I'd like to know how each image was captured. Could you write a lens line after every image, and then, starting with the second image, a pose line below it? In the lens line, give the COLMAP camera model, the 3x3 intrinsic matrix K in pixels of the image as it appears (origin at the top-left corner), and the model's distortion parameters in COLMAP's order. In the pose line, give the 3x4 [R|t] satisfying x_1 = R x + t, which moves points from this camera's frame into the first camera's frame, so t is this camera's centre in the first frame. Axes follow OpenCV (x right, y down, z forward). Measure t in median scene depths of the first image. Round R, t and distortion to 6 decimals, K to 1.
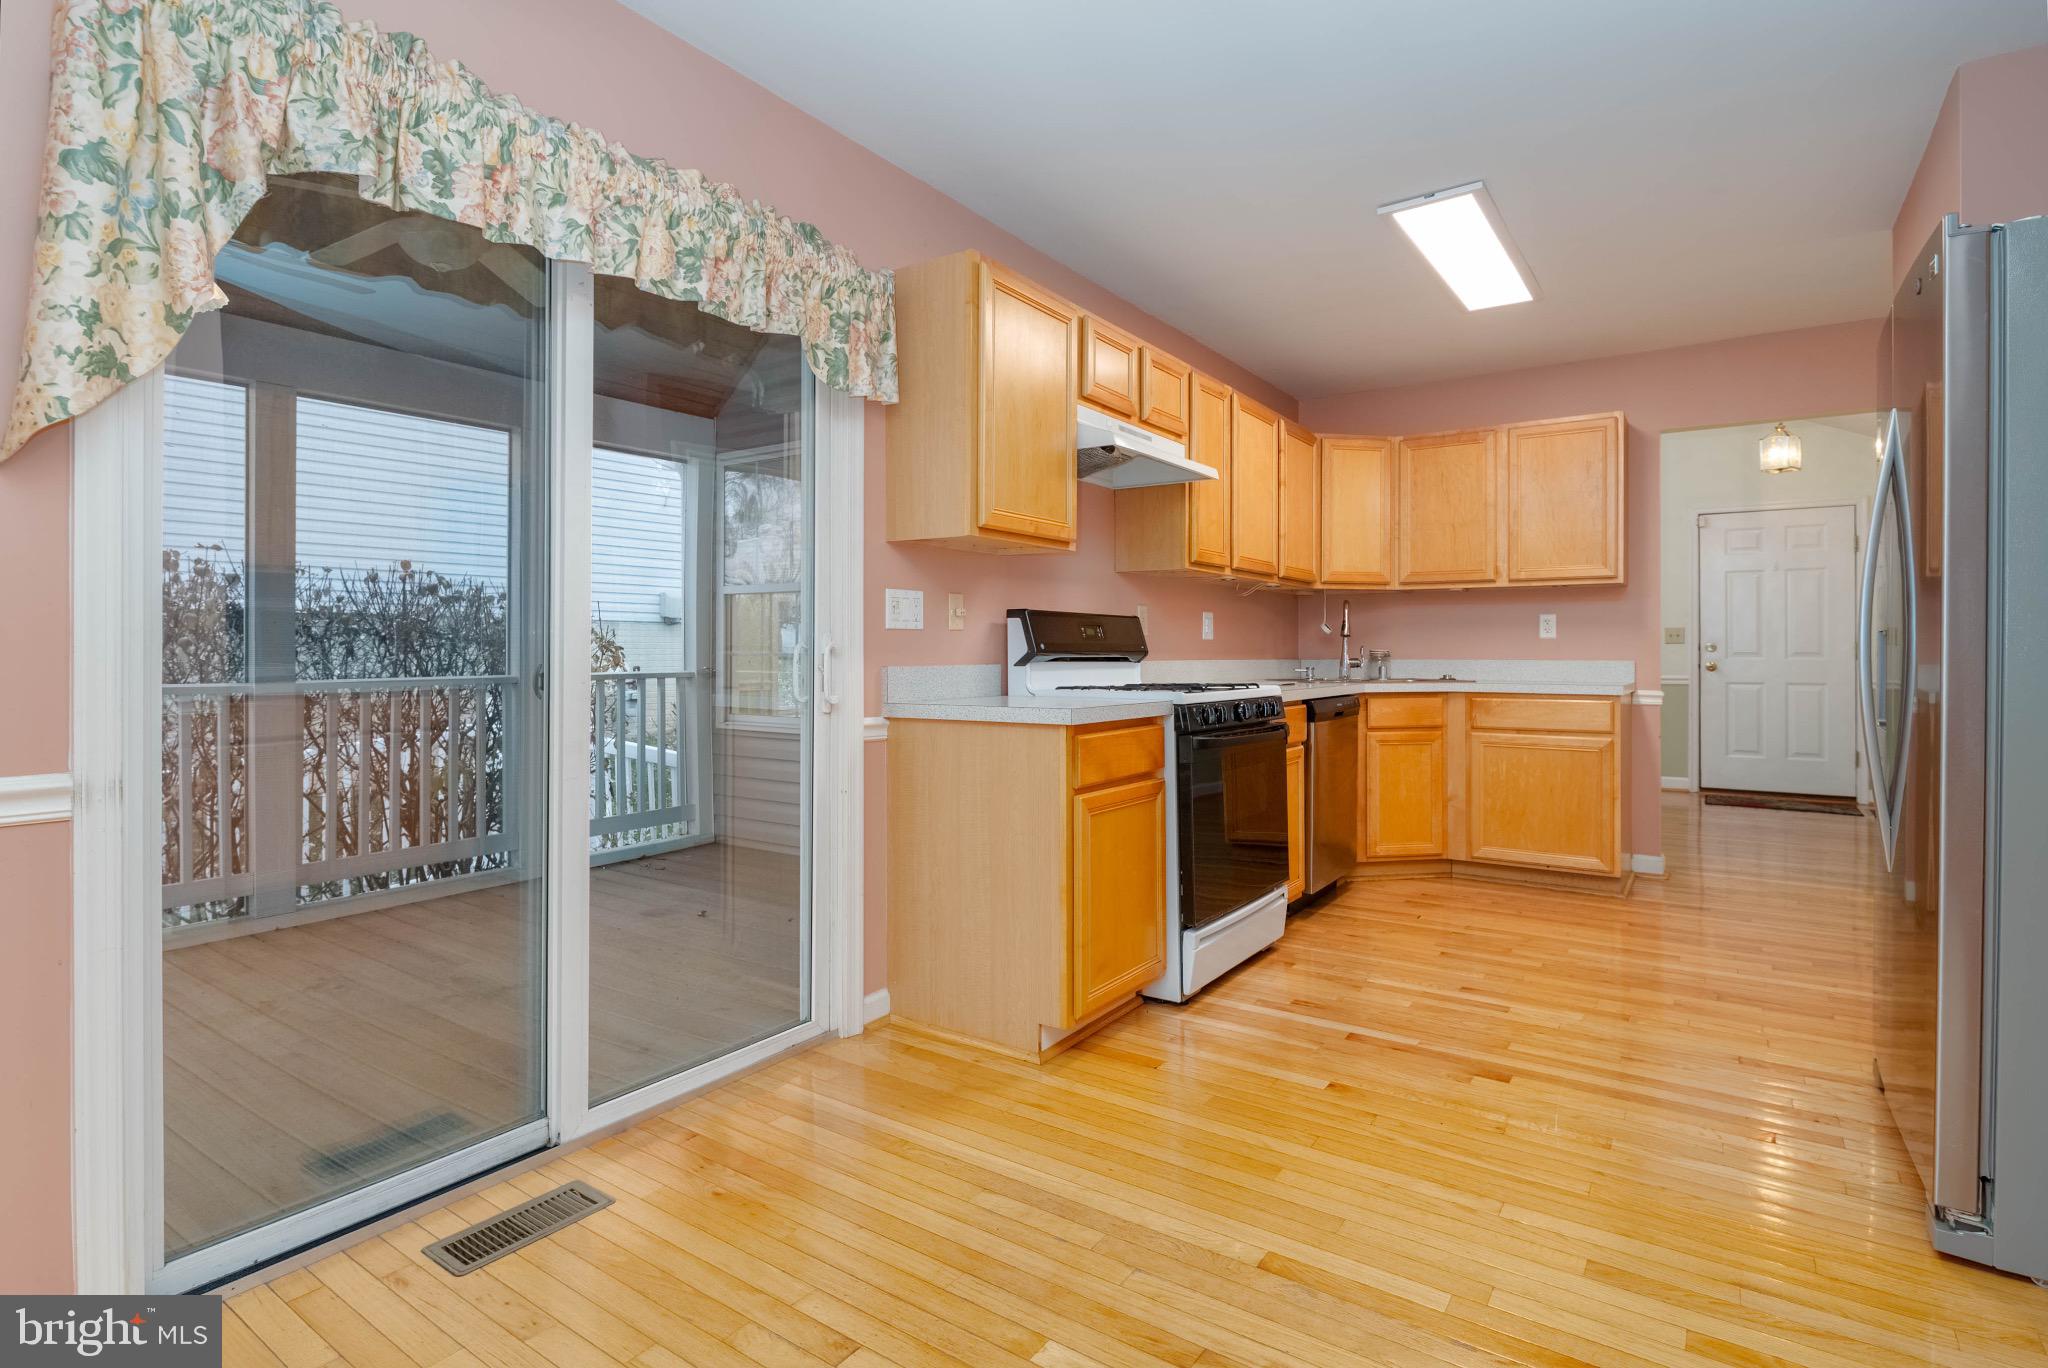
lens RADIAL K [[971.6, 0, 1078.4], [0, 971.6, 650.0], [0, 0, 1]] dist [-0.001557, -0.000625]
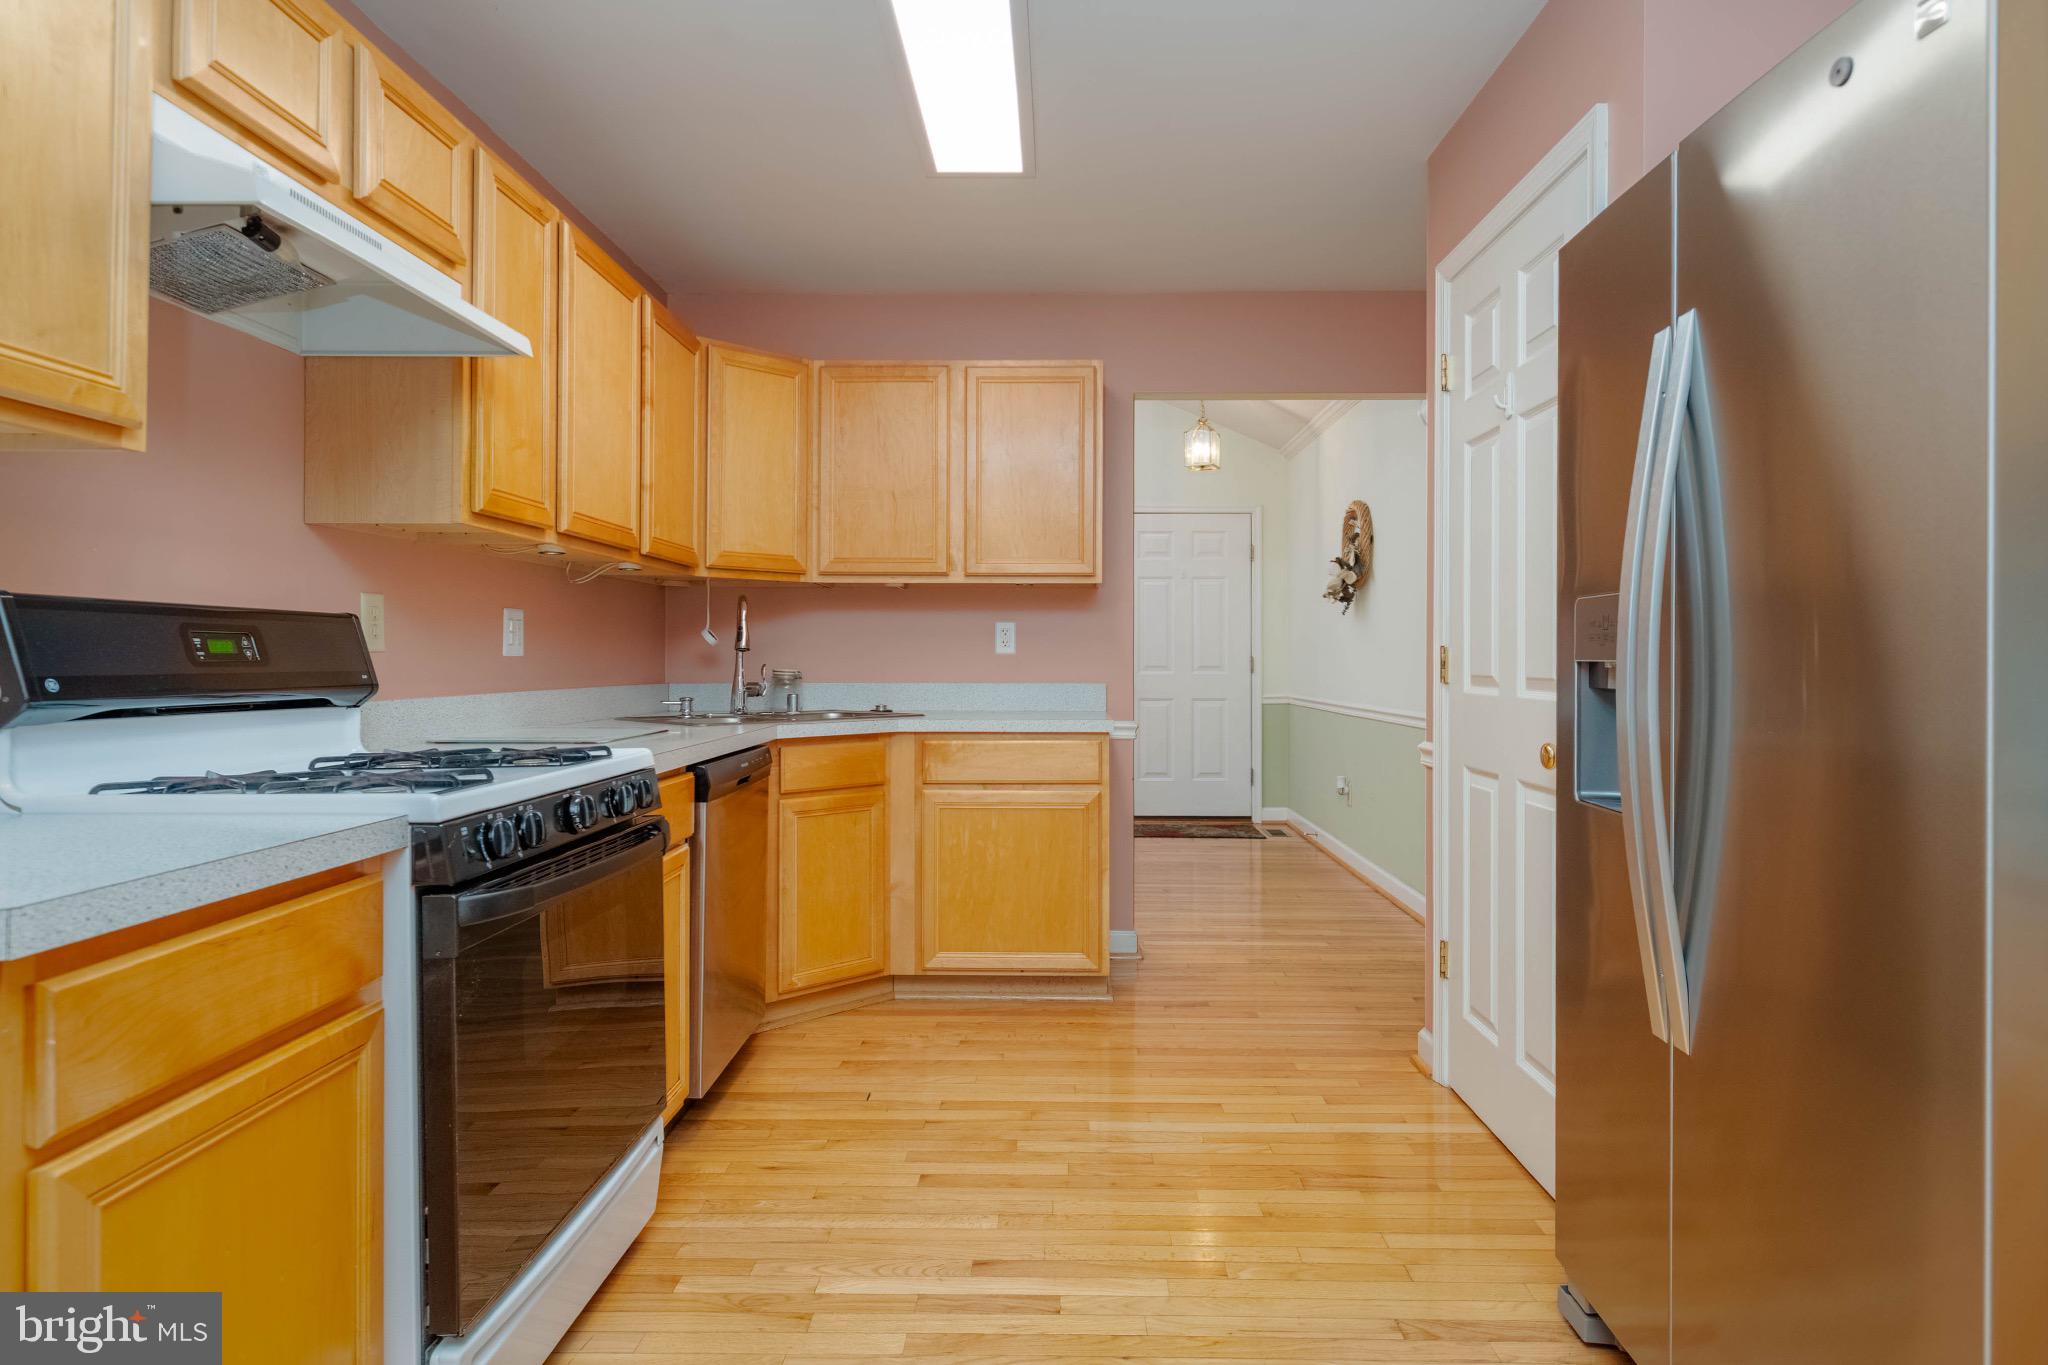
lens RADIAL K [[1147.1, 0, 1033.2], [0, 1147.1, 638.3], [0, 0, 1]] dist [0.001881, 0.000269]
pose [[0.852909, 0.009794, 0.521968, 0.044290], [-0.001473, 0.999865, -0.016353, -0.011658], [-0.522057, 0.013178, 0.852809, 0.276949]]
